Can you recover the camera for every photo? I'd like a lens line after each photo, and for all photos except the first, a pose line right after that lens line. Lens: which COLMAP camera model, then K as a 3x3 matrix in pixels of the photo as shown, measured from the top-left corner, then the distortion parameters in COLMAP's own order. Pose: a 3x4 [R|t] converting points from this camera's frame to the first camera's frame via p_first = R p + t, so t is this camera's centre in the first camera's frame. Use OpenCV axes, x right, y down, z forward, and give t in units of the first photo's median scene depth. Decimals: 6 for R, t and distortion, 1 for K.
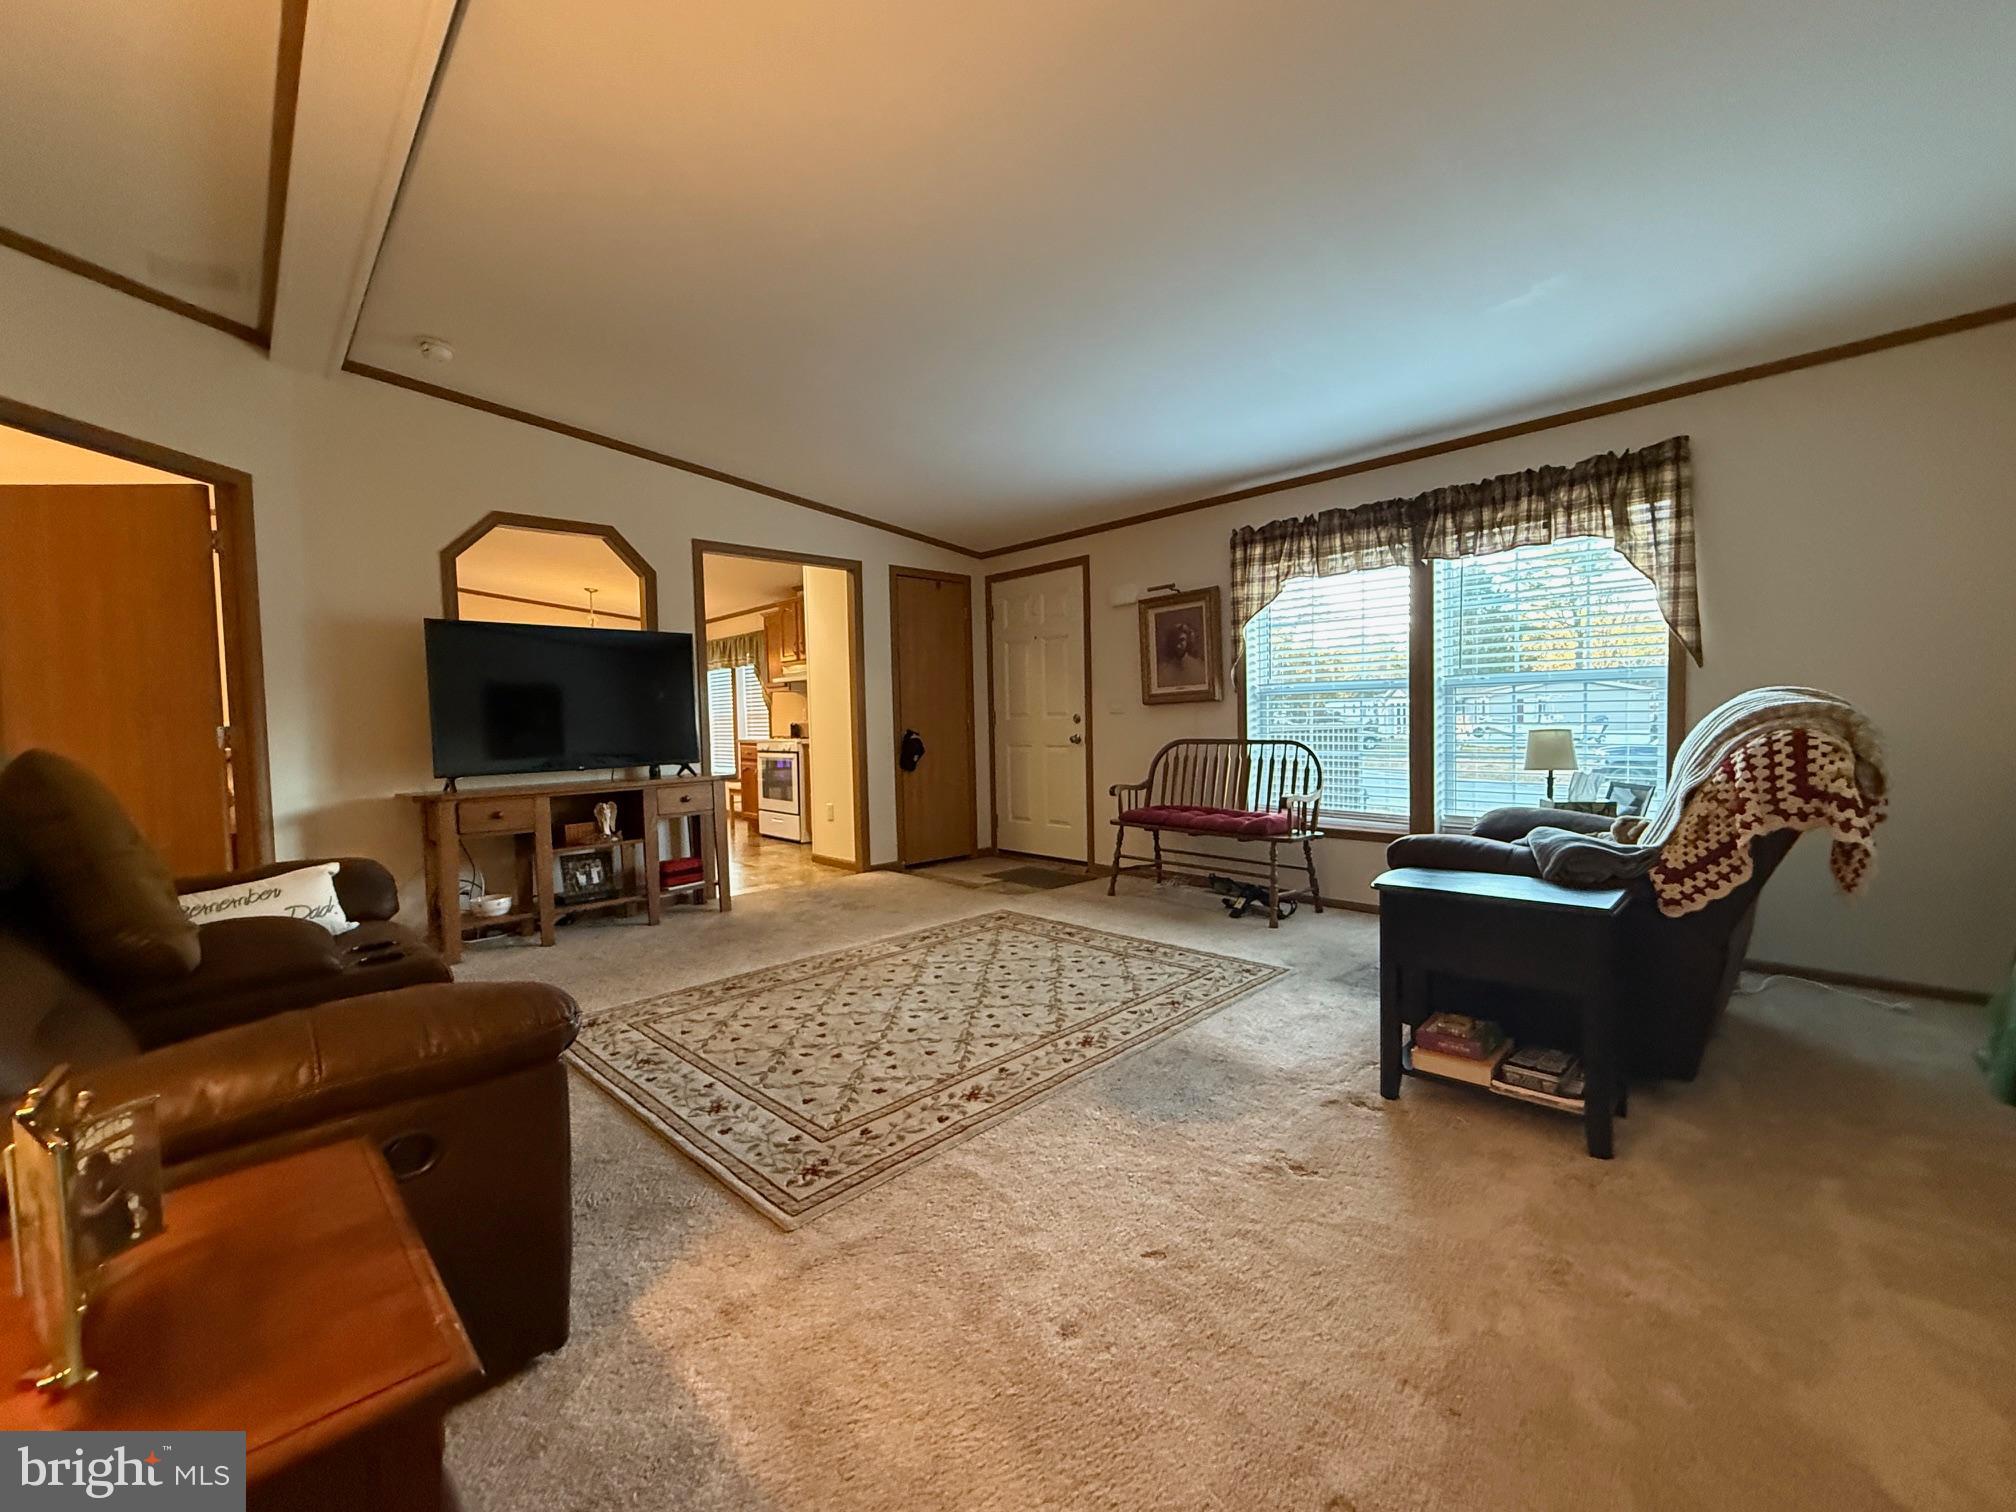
lens RADIAL K [[838.4, 0, 1008.4], [0, 838.4, 751.9], [0, 0, 1]] dist [-0.003419, -0.000243]
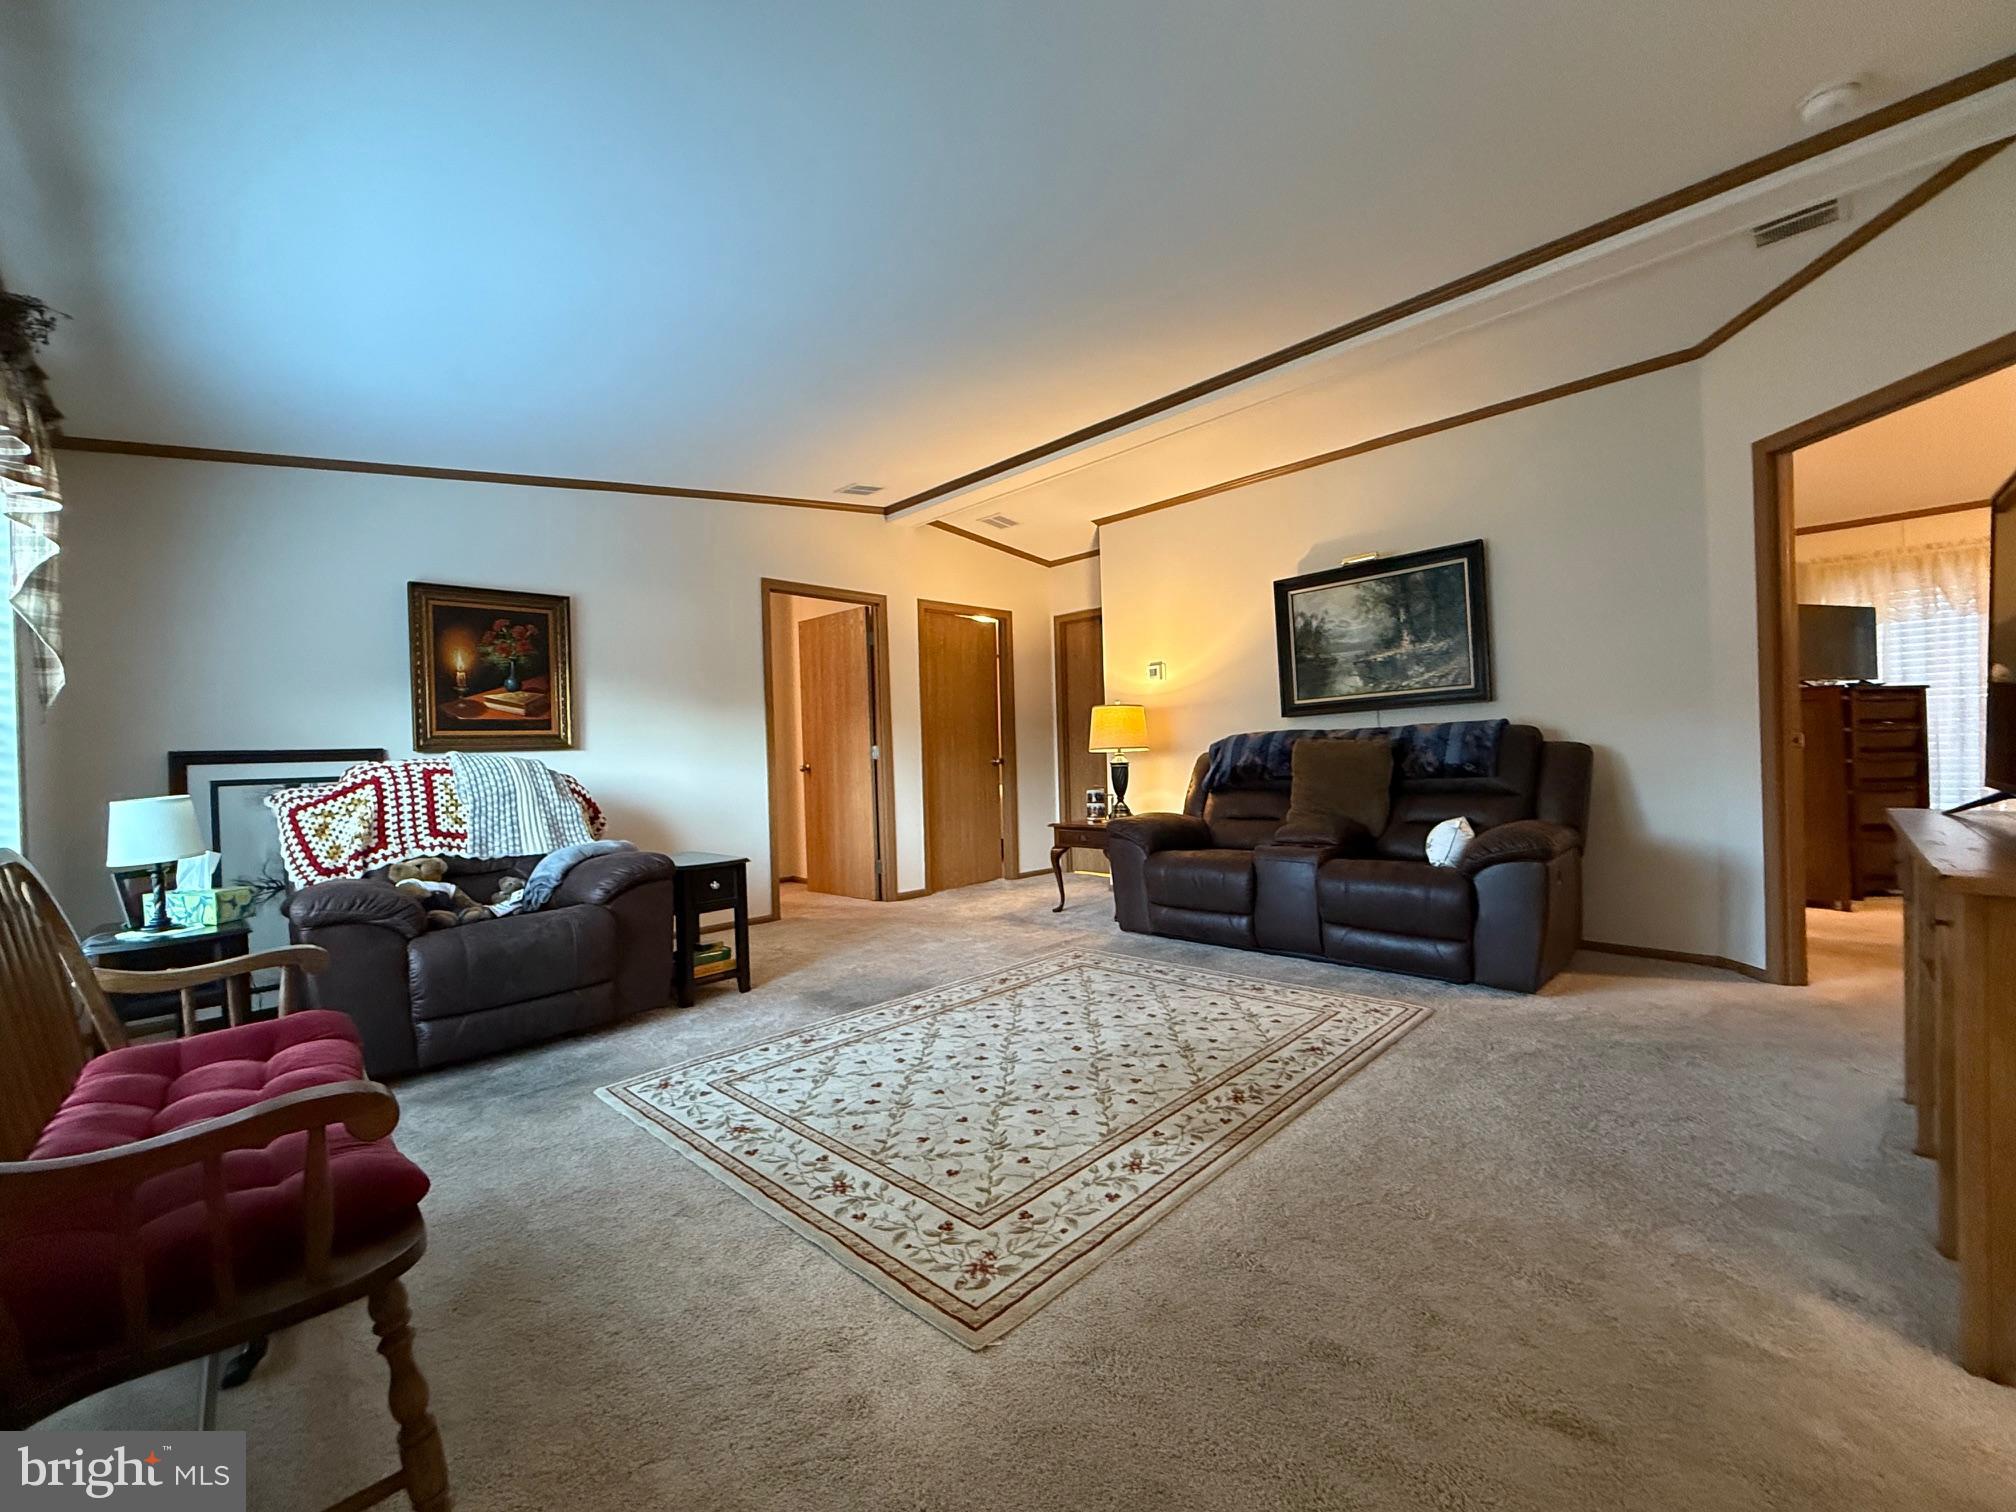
lens RADIAL K [[838.4, 0, 1008.4], [0, 838.4, 751.9], [0, 0, 1]] dist [-0.003419, -0.000243]
pose [[-0.998312, 0.056736, -0.012385, -0.030463], [0.056232, 0.997701, 0.037824, -0.044089], [0.014503, 0.037063, -0.999208, 1.413429]]
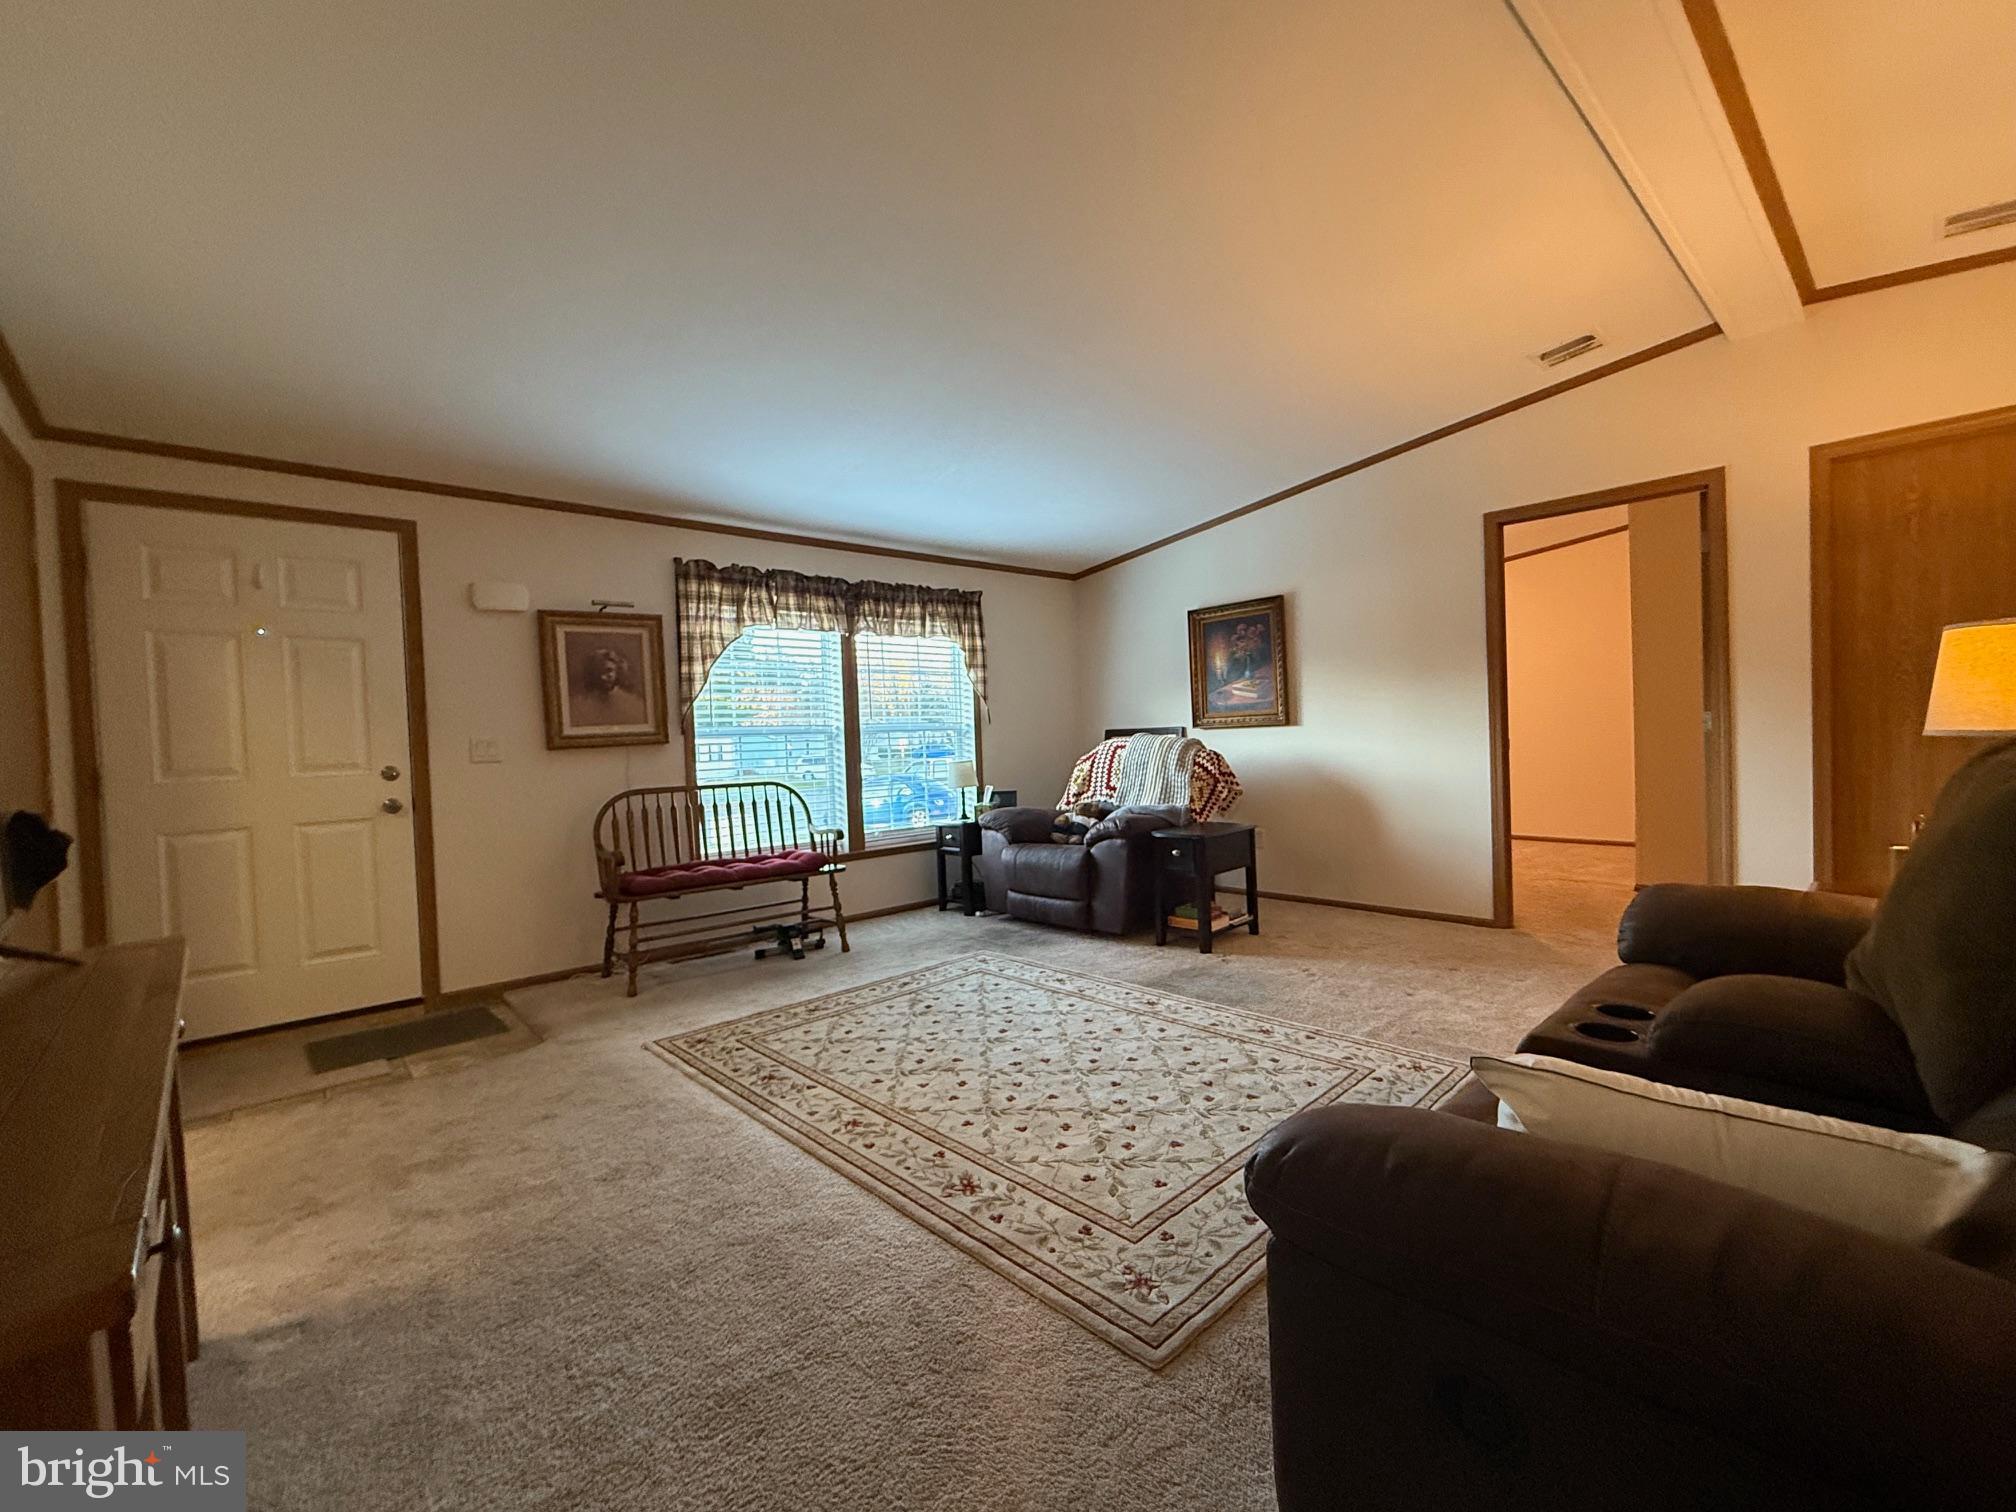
lens RADIAL K [[838.4, 0, 1008.4], [0, 838.4, 751.9], [0, 0, 1]] dist [-0.003419, -0.000243]
pose [[0.029399, 0.004609, 0.999557, -0.739083], [0.076897, 0.997015, -0.006859, -0.021918], [-0.996606, 0.077064, 0.028956, 0.727410]]
